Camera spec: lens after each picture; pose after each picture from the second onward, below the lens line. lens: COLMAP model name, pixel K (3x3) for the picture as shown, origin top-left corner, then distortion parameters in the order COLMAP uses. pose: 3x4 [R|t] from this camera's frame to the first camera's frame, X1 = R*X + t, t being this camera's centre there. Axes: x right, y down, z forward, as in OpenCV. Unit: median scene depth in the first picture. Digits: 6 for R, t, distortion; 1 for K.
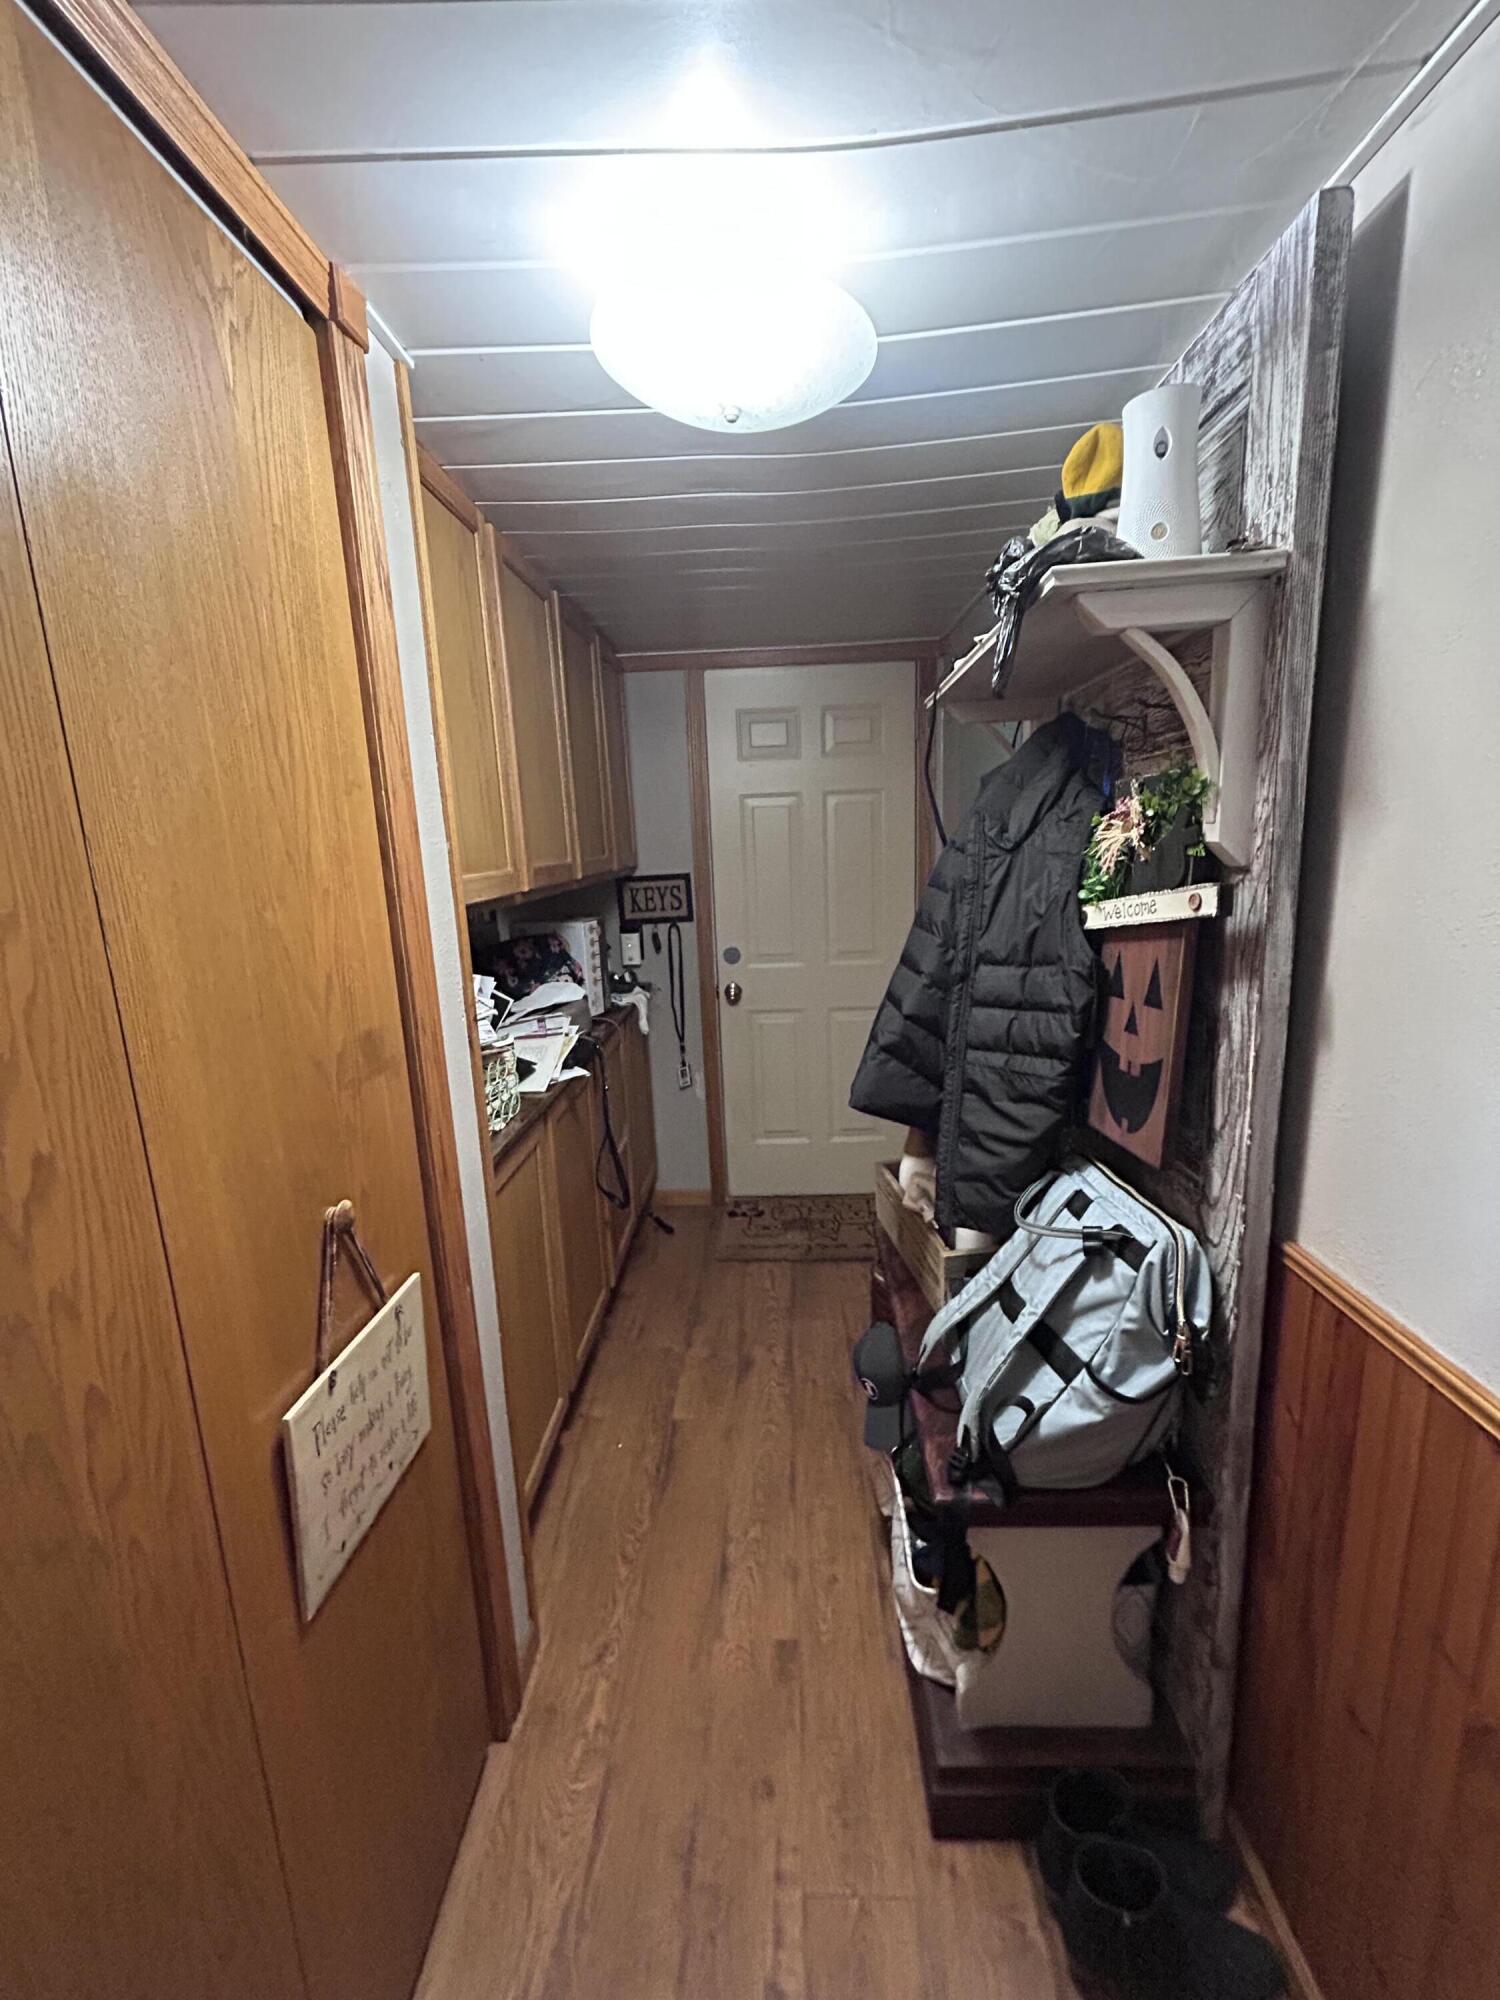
lens RADIAL K [[811.2, 0, 754.6], [0, 811.2, 1000.1], [0, 0, 1]] dist [0.001463, 0.000244]
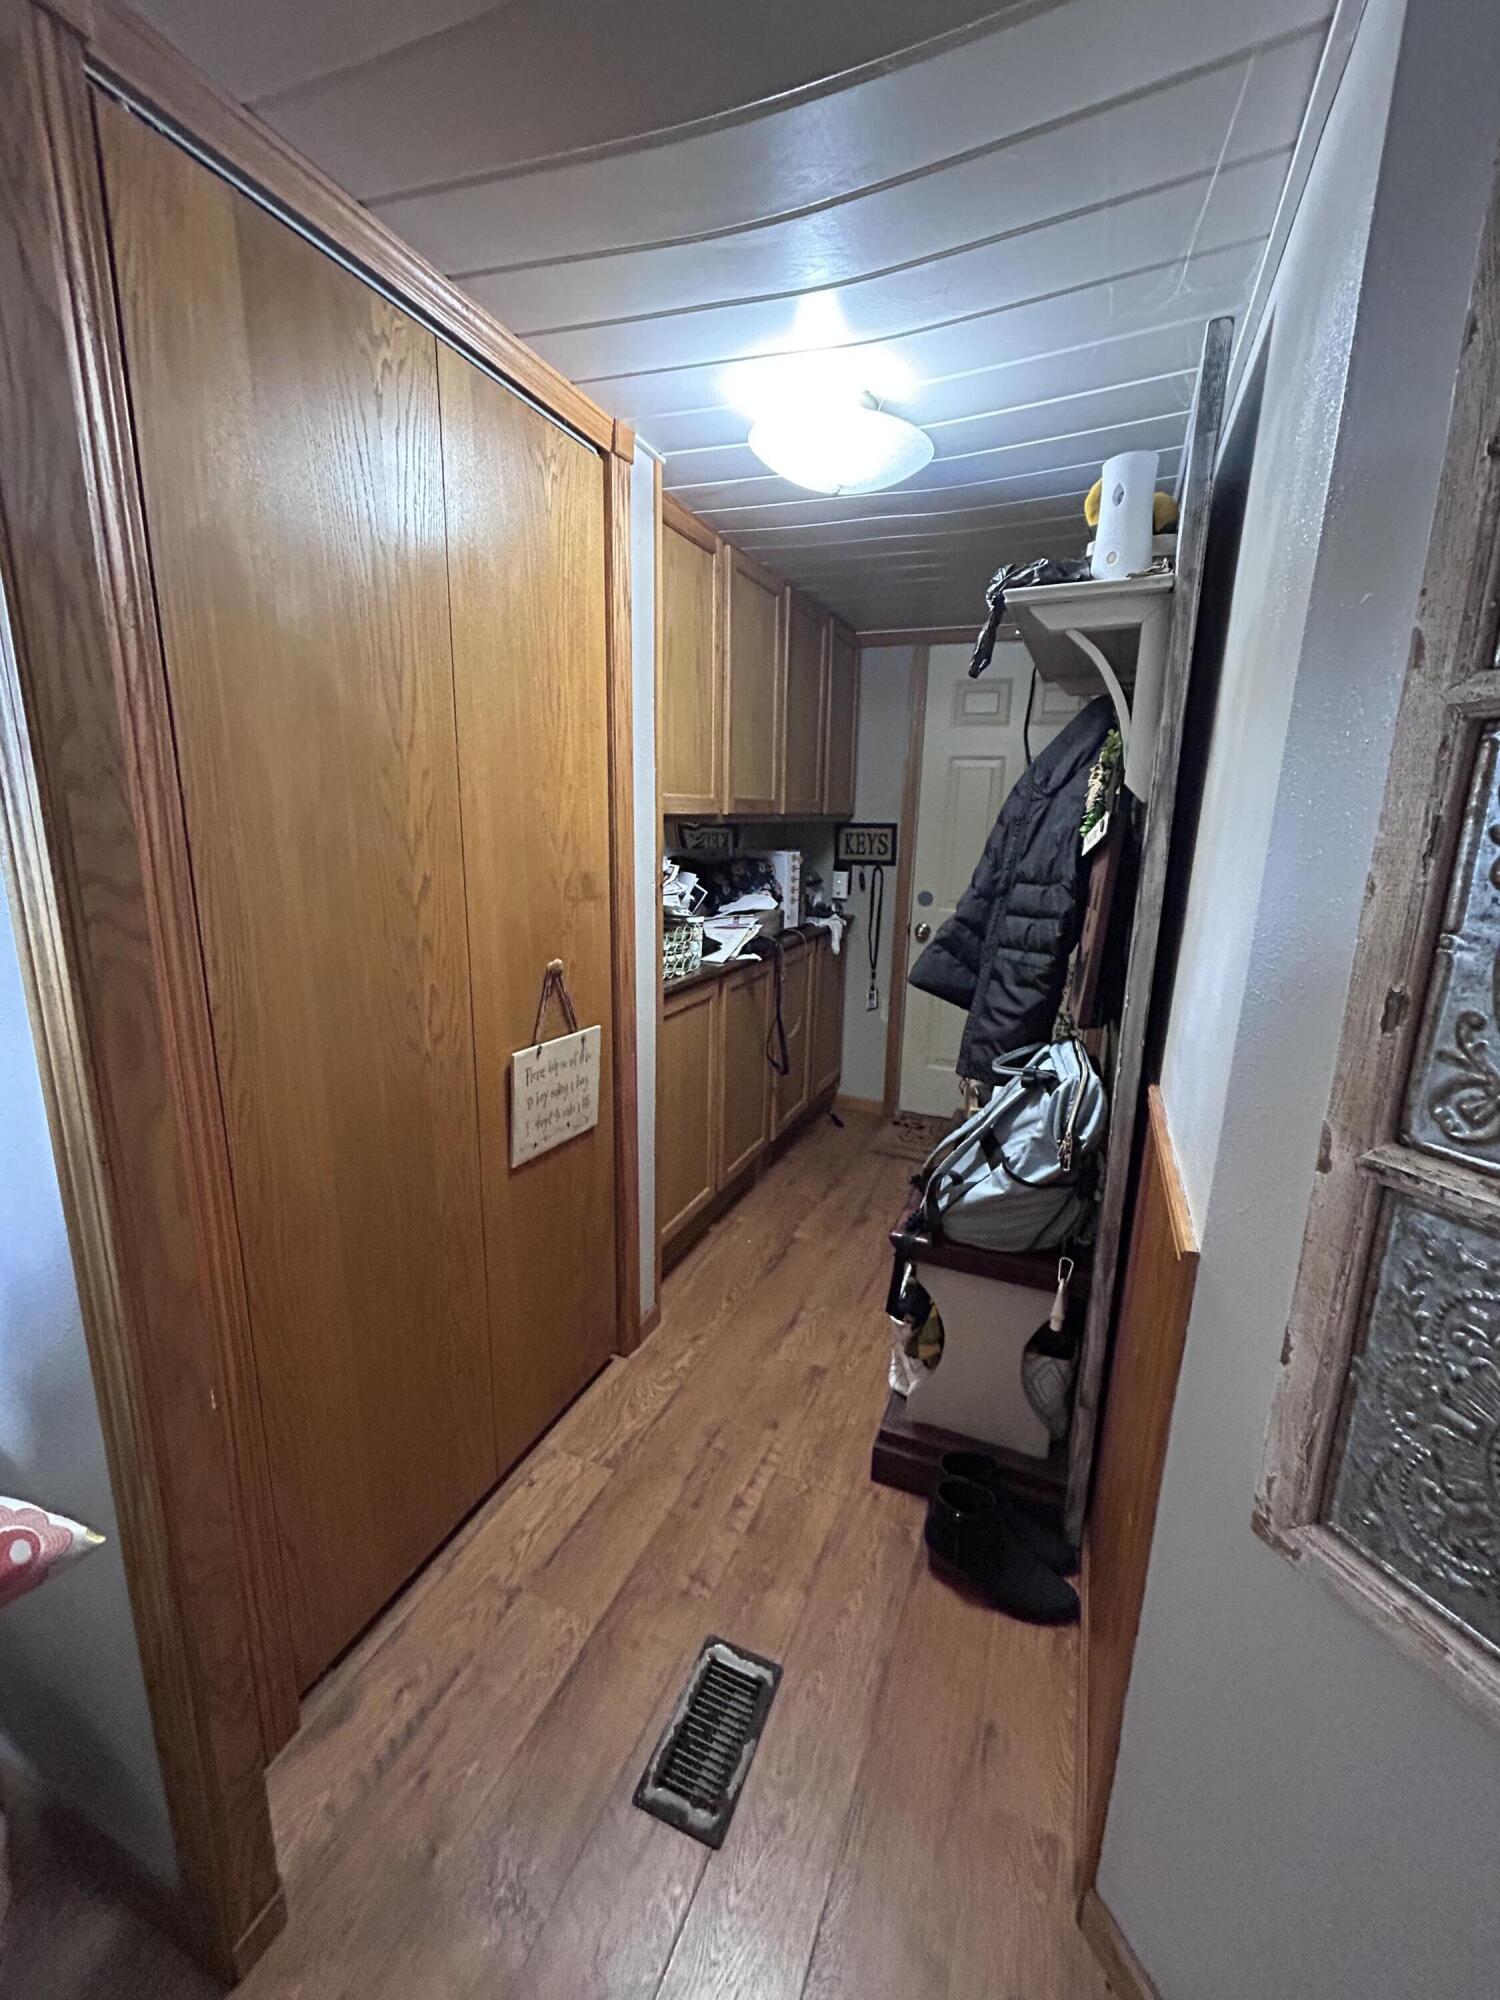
lens RADIAL K [[811.2, 0, 754.6], [0, 811.2, 1000.1], [0, 0, 1]] dist [0.001463, 0.000244]
pose [[0.933325, 0.139679, -0.330747, 0.348018], [-0.127934, 0.990136, 0.057135, 0.123544], [0.335465, -0.011012, 0.941988, -0.374544]]
